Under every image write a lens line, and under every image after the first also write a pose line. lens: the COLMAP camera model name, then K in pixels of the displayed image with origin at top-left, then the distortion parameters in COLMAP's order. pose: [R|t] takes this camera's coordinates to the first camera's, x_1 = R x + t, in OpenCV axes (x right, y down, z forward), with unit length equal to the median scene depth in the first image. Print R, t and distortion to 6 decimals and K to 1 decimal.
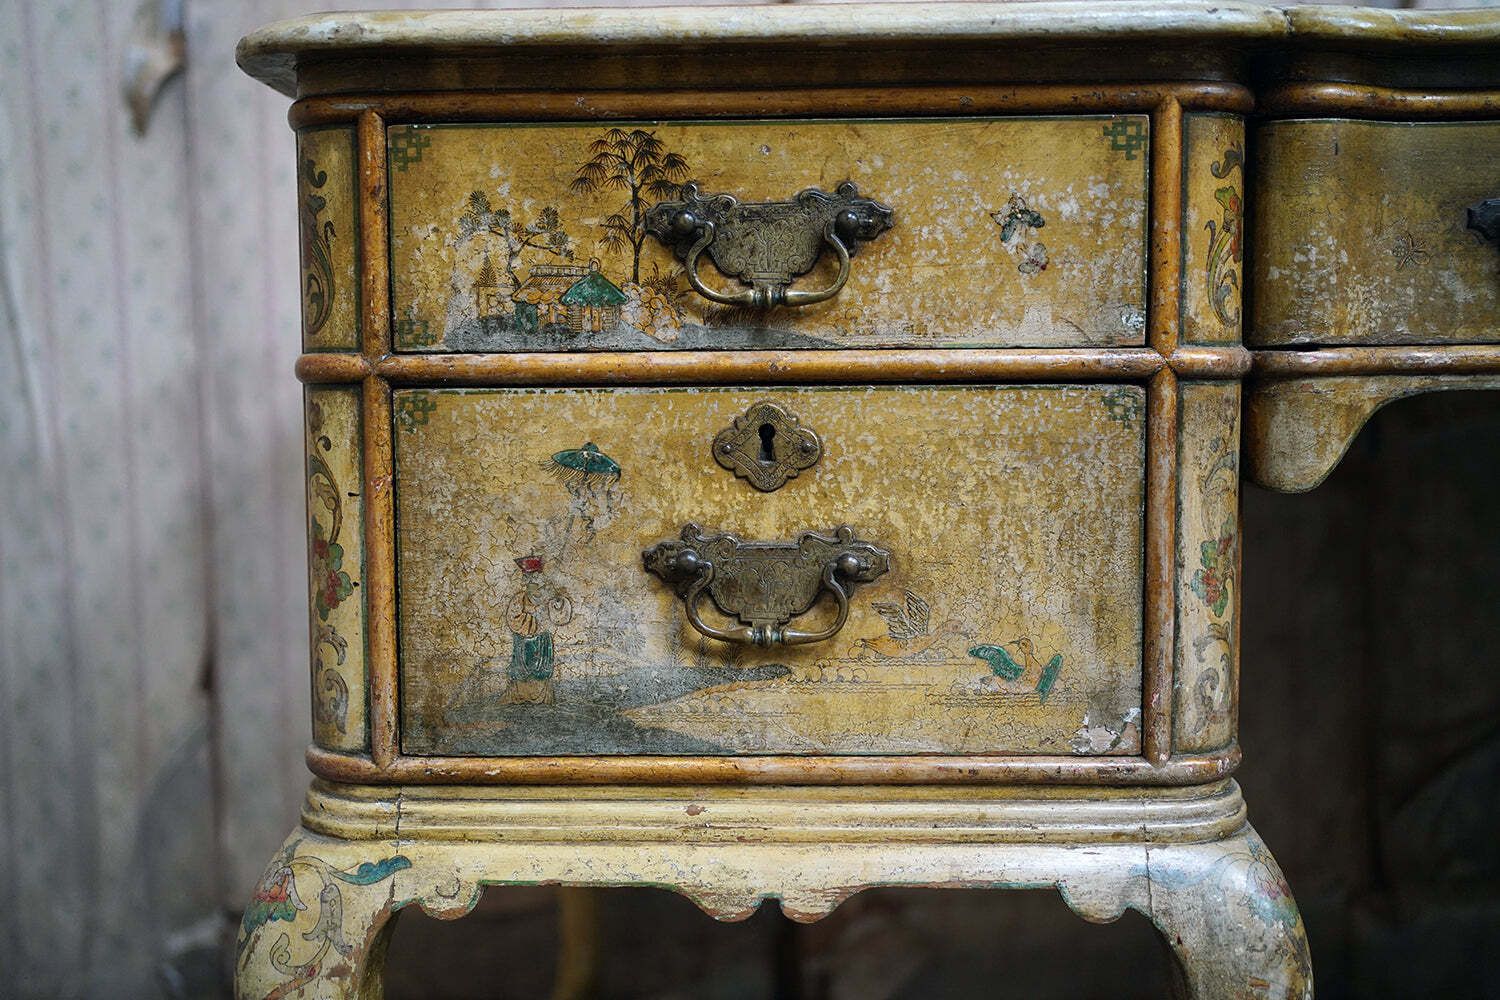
lens RADIAL K [[1527.4, 0, 750.8], [0, 1527.4, 491.6], [0, 0, 1]] dist [0.011747, 0.000000]
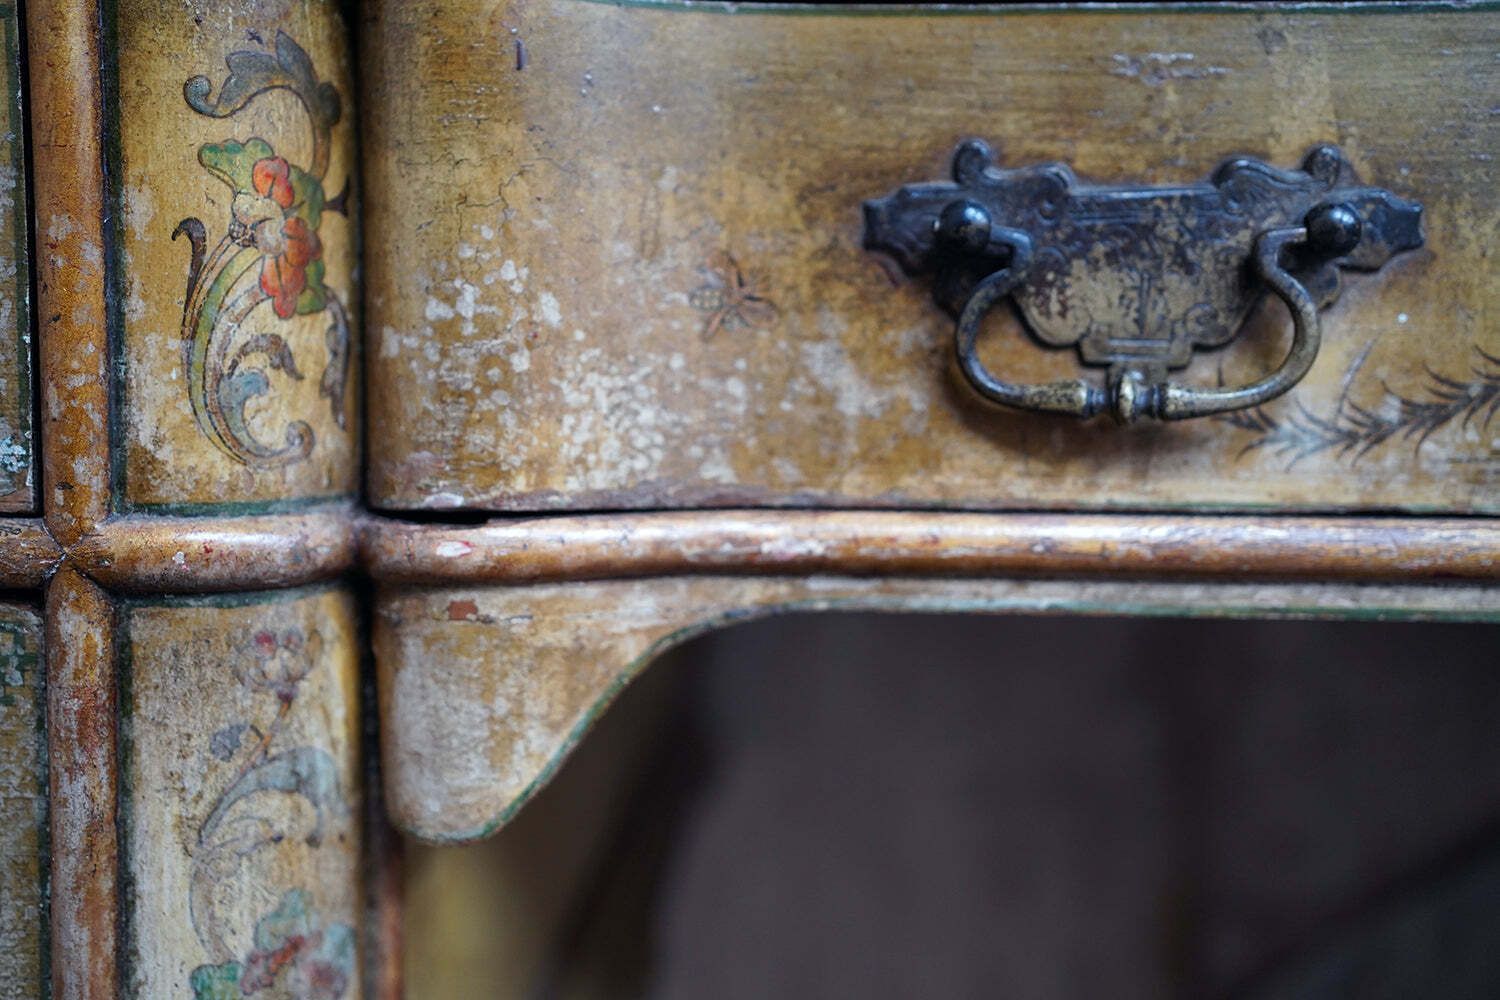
lens RADIAL K [[1527.4, 0, 750.8], [0, 1527.4, 494.4], [0, 0, 1]] dist [0.011747, 0.000000]
pose [[0.999294, 0.022588, -0.030029, 0.462776], [-0.022125, 0.999632, 0.015667, -0.110409], [0.030372, -0.014992, 0.999426, 0.575980]]
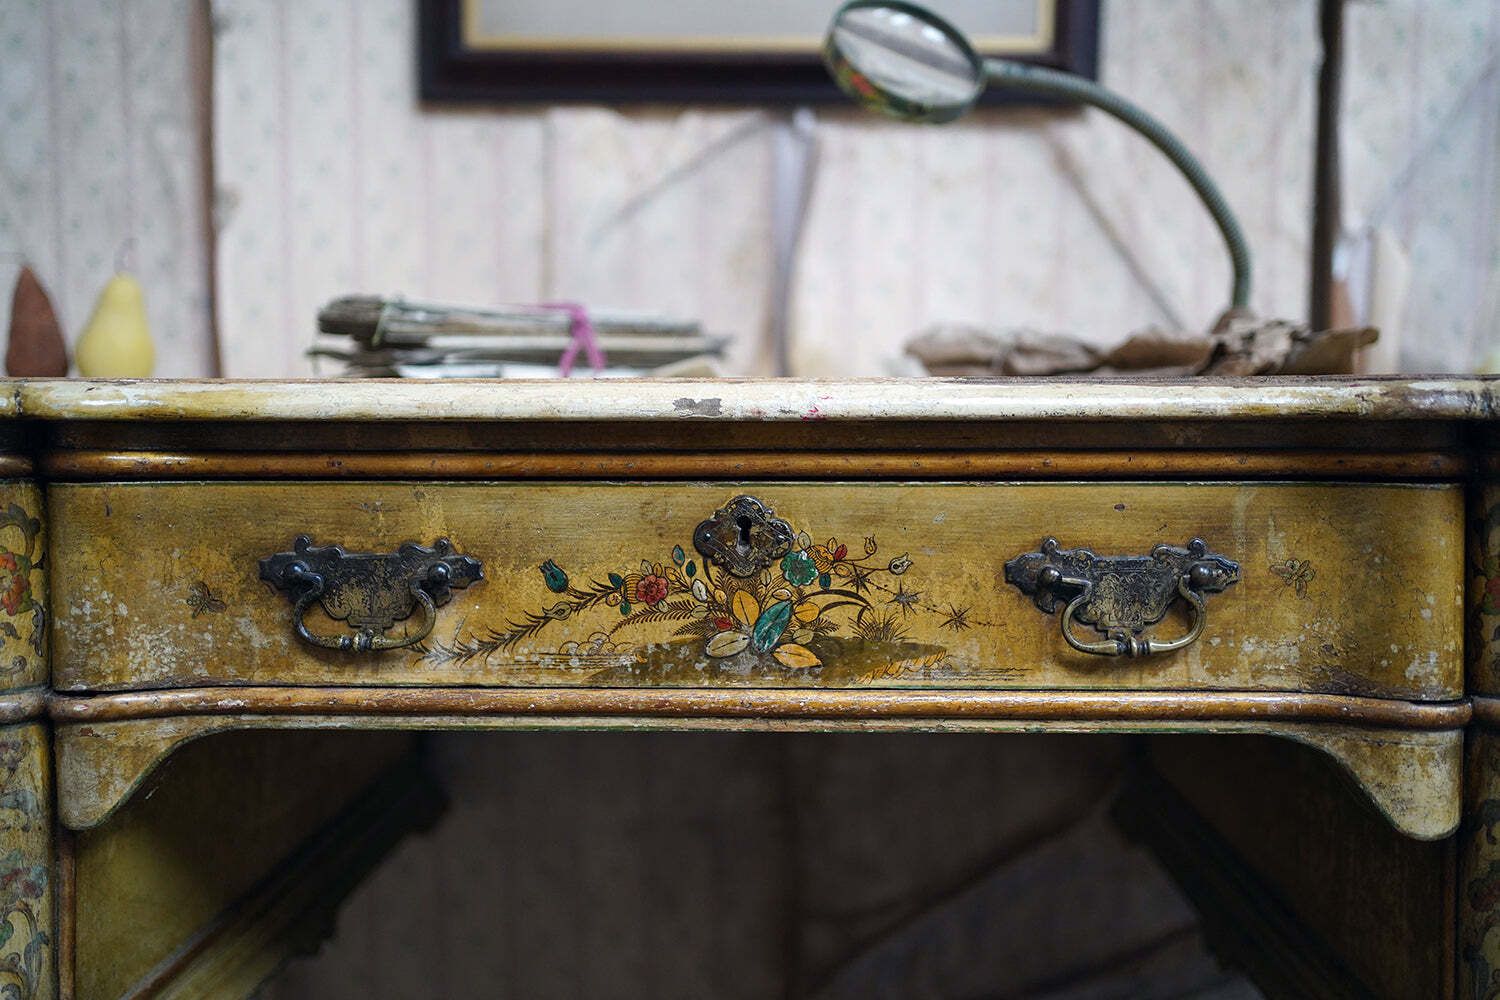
lens RADIAL K [[1527.4, 0, 750.9], [0, 1527.4, 488.7], [0, 0, 1]] dist [0.011747, 0.000000]
pose [[0.999860, 0.012752, -0.010842, 0.844136], [-0.013069, 0.999473, -0.029719, -0.213646], [0.010457, 0.029856, 0.999499, -0.065124]]
